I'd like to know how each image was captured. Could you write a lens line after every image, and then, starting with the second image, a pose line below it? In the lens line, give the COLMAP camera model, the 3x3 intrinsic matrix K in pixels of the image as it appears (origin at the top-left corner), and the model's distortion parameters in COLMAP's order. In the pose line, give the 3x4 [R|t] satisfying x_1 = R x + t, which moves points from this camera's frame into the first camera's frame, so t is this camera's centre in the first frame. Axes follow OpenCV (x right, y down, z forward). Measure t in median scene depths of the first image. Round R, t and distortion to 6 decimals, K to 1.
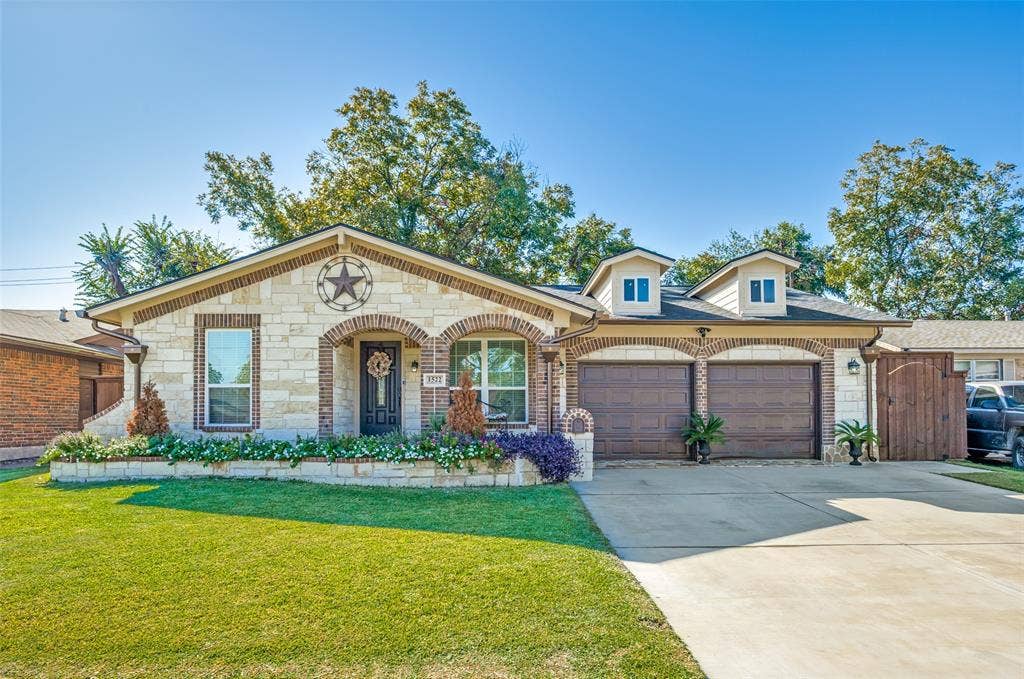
lens RADIAL K [[545.1, 0, 514.9], [0, 545.1, 391.0], [0, 0, 1]] dist [-0.030907, 0.018021]
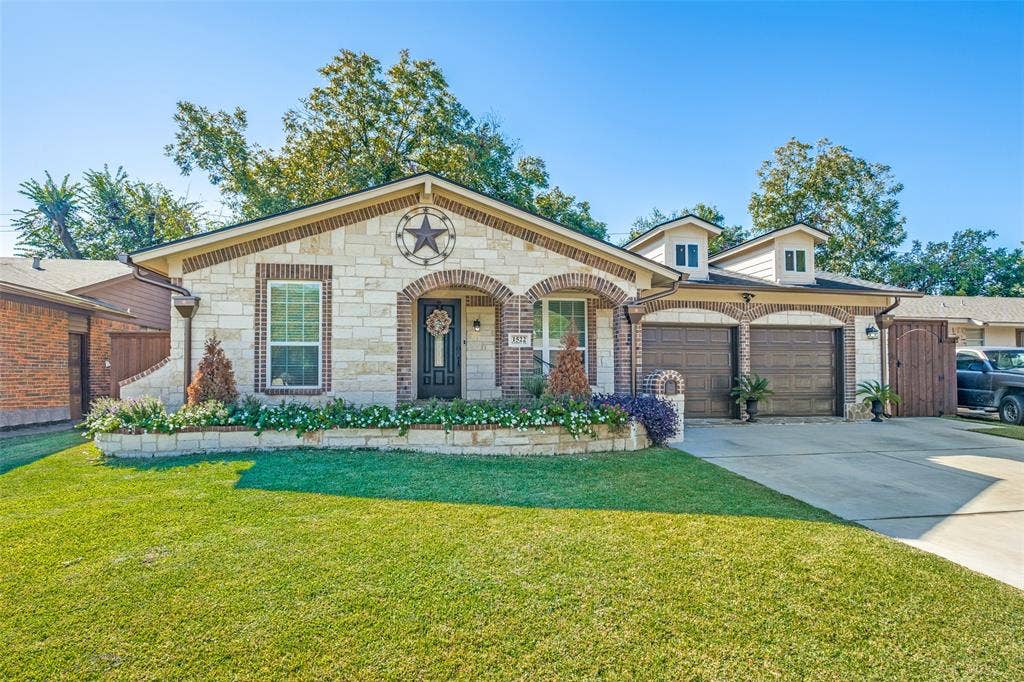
lens RADIAL K [[497.0, 0, 507.0], [0, 497.0, 345.7], [0, 0, 1]] dist [-0.031932, 0.013207]
pose [[0.990304, 0.009773, 0.138576, -0.254560], [-0.008630, 0.999924, -0.008844, -0.001980], [-0.138652, 0.007562, 0.990312, 0.116940]]
